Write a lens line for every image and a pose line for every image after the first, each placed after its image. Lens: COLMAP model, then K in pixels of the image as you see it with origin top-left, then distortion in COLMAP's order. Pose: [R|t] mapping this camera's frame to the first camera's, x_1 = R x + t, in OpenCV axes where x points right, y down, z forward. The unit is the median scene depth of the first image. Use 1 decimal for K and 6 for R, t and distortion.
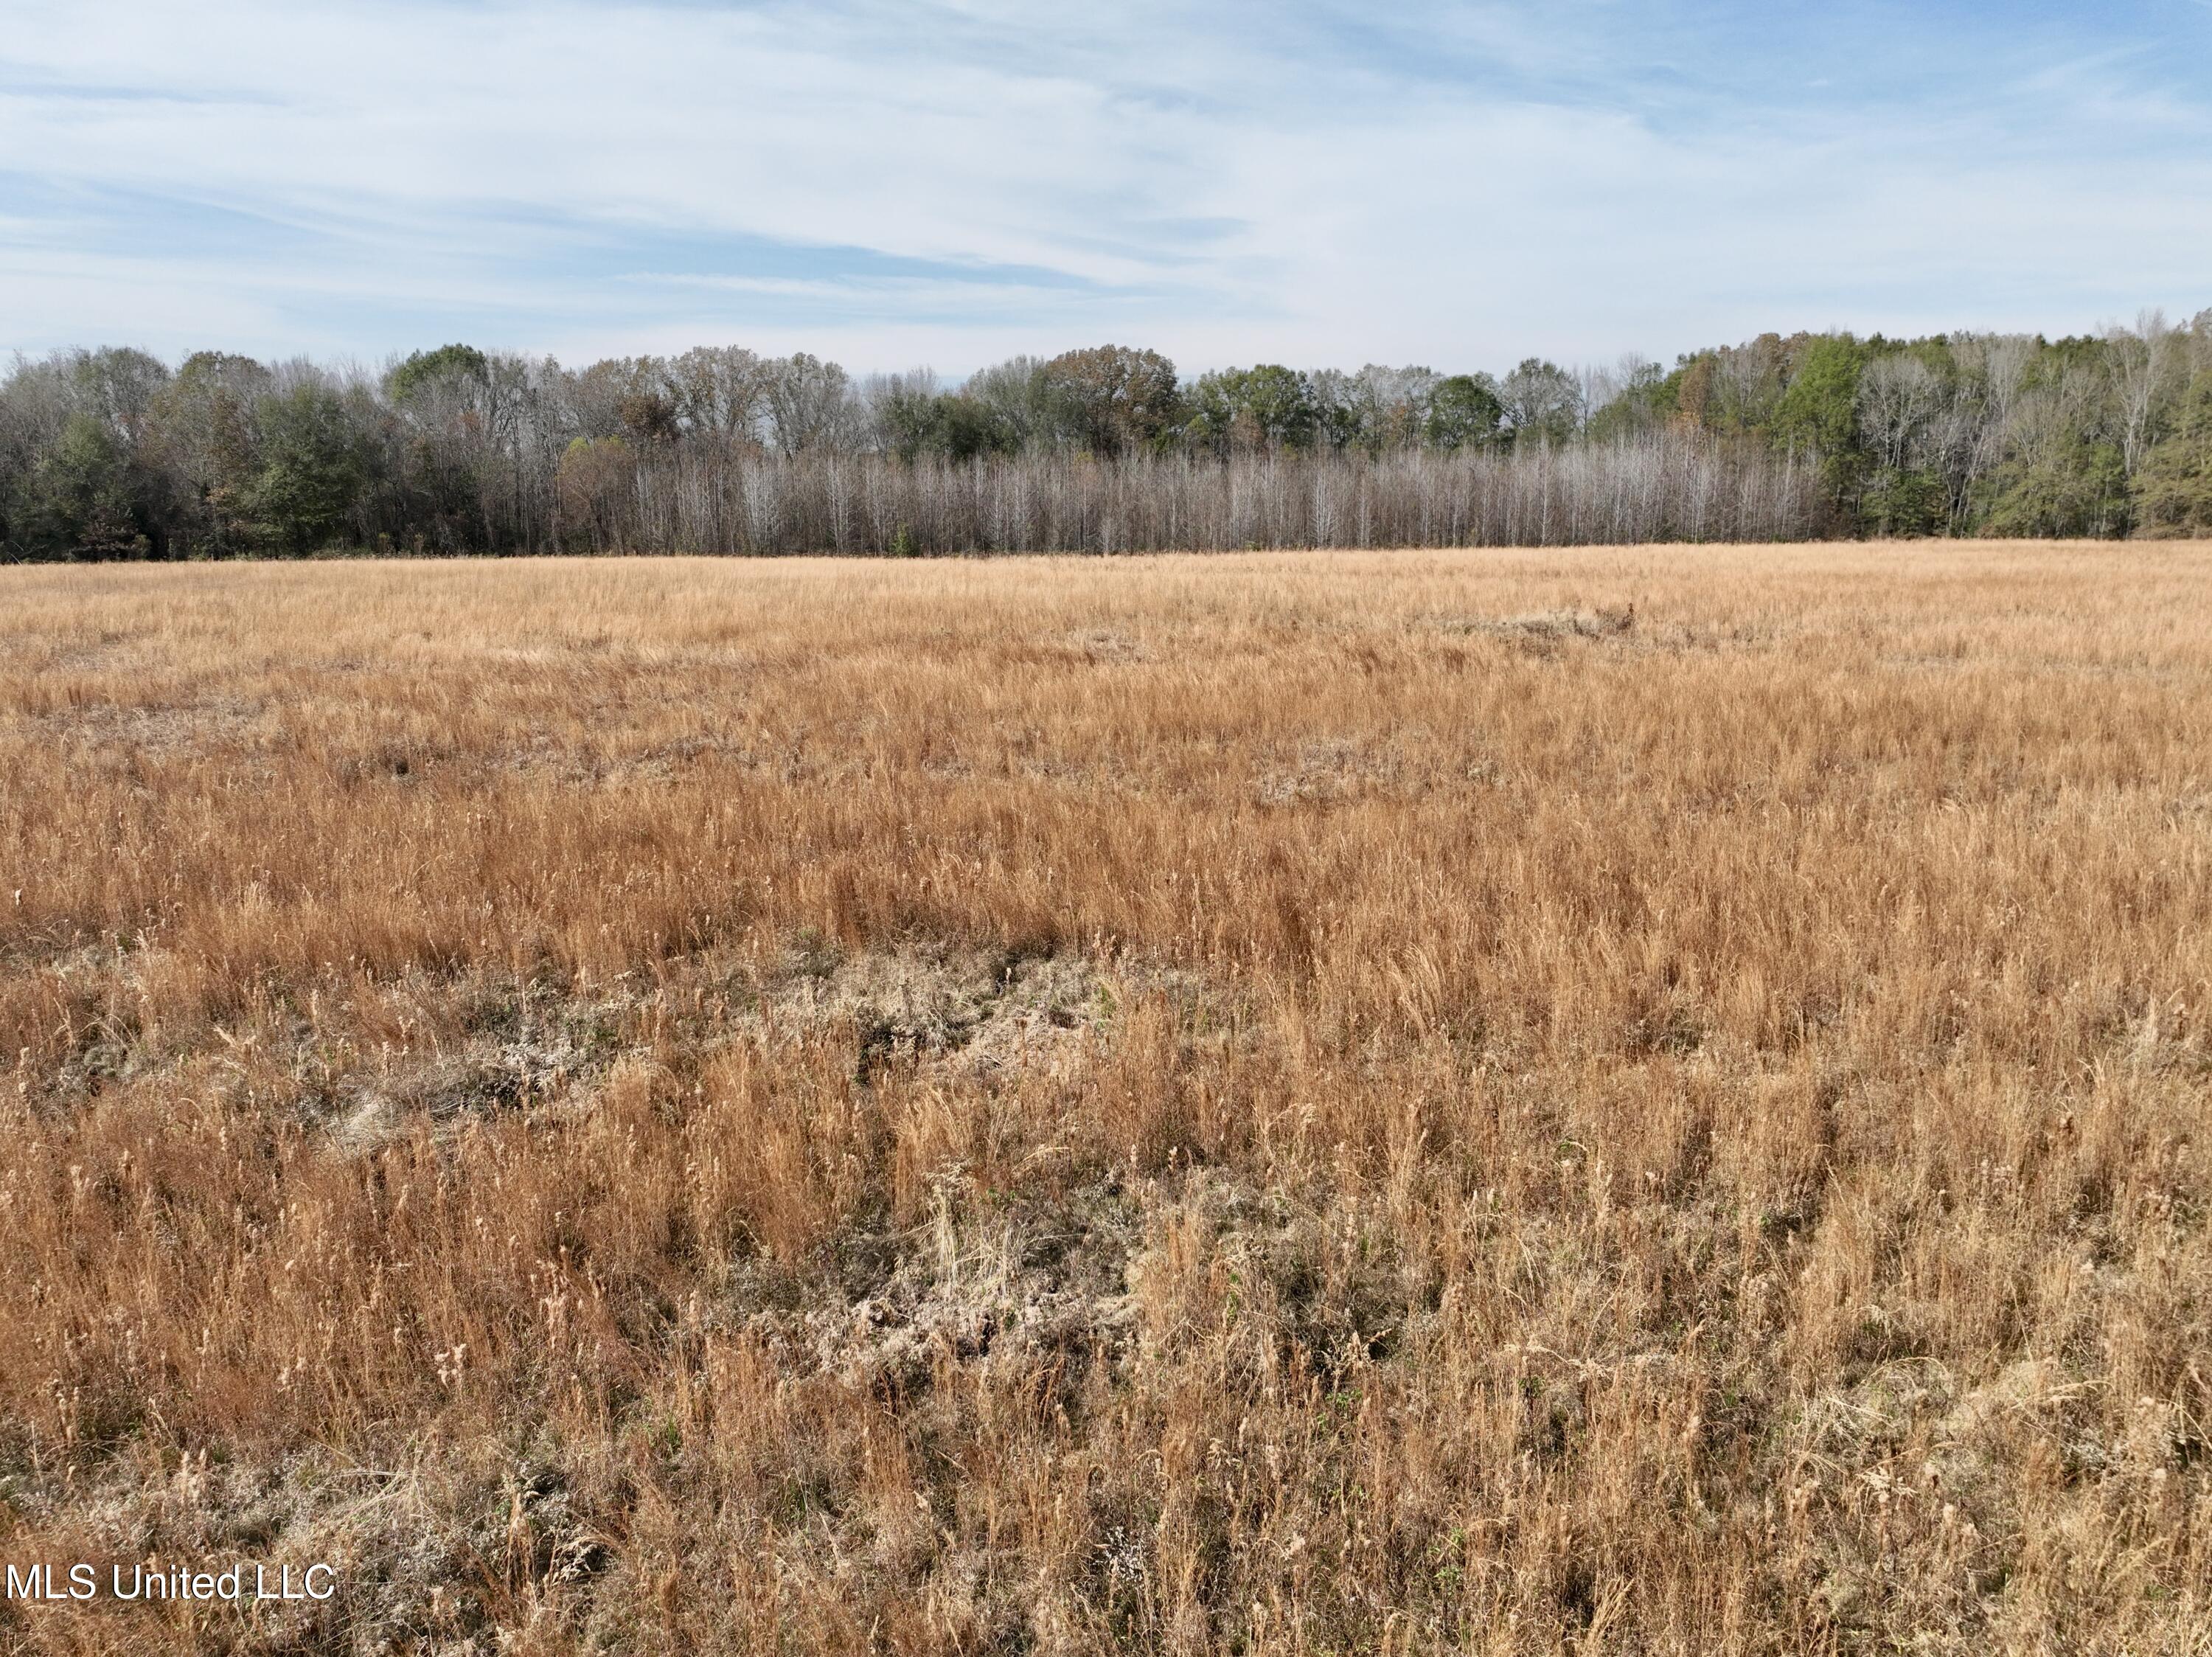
lens RADIAL K [[1532.8, 0, 1106.0], [0, 1532.8, 828.5], [0, 0, 1]] dist [-0.006310, 0.014355]
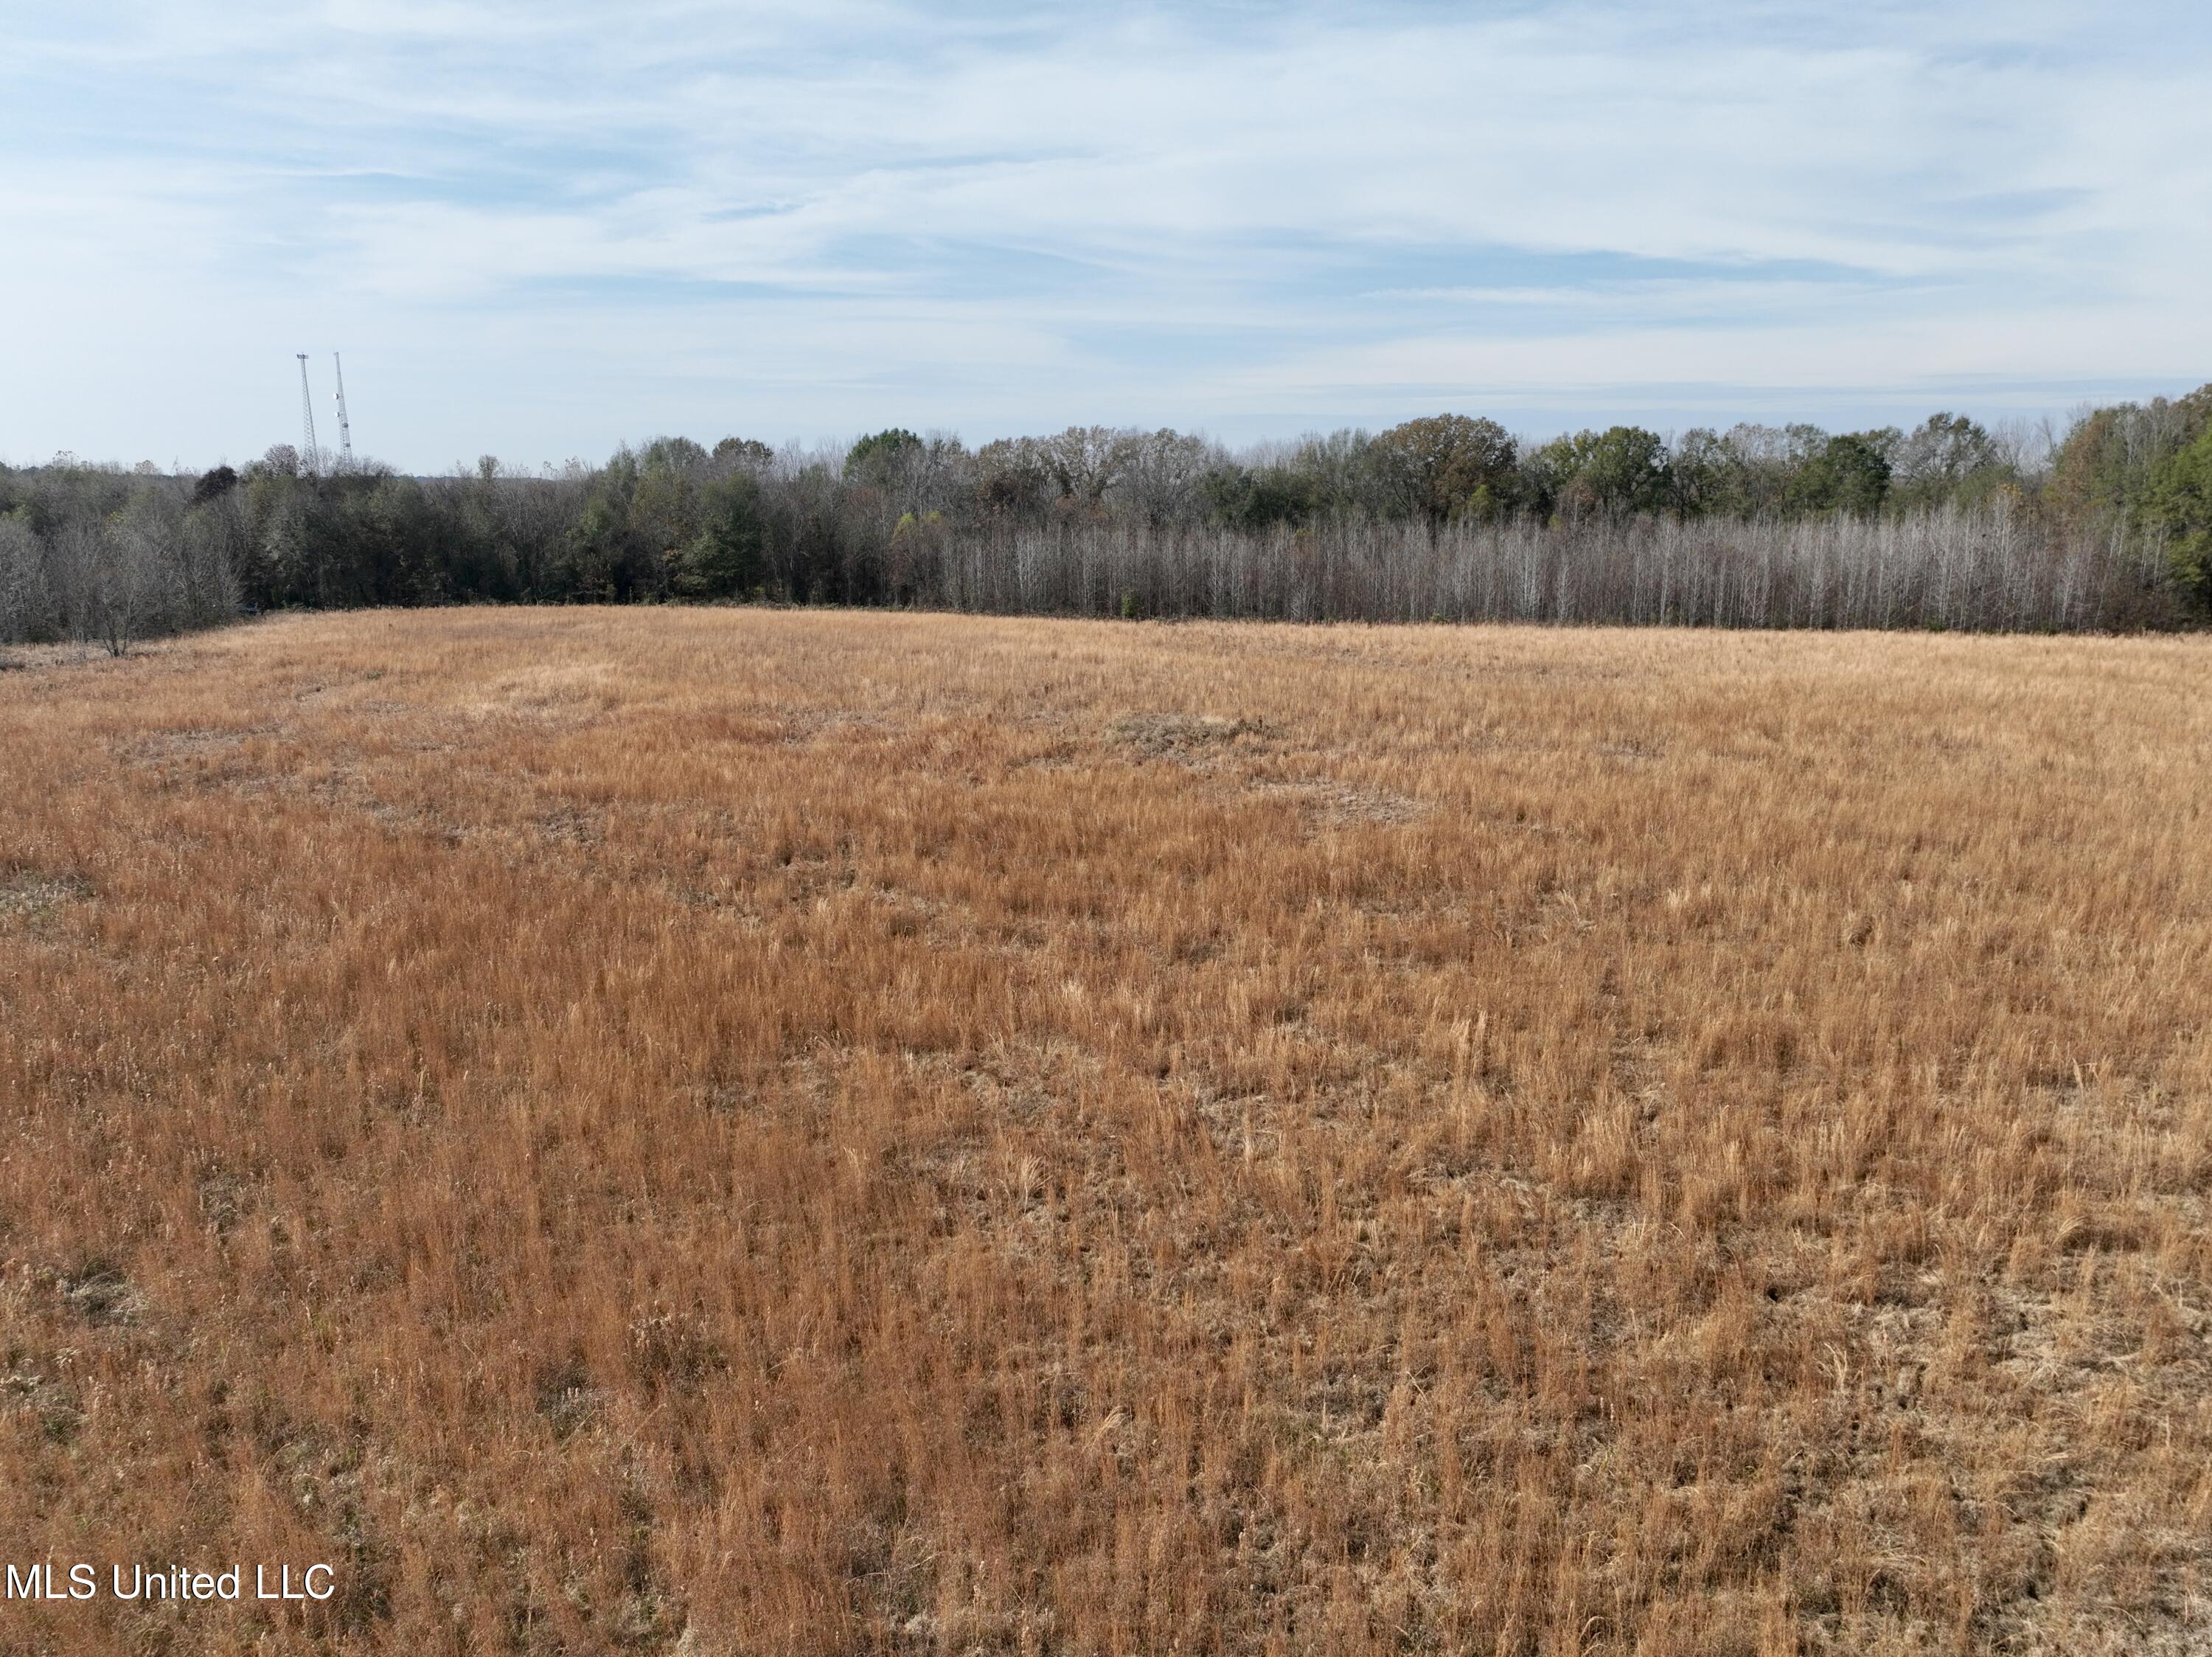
lens RADIAL K [[1532.8, 0, 1106.0], [0, 1532.8, 828.5], [0, 0, 1]] dist [-0.006310, 0.014355]
pose [[0.900727, 0.095676, -0.423718, 0.297647], [-0.098812, 0.994999, 0.014620, -0.025761], [0.422997, 0.028700, 0.905676, -0.054967]]
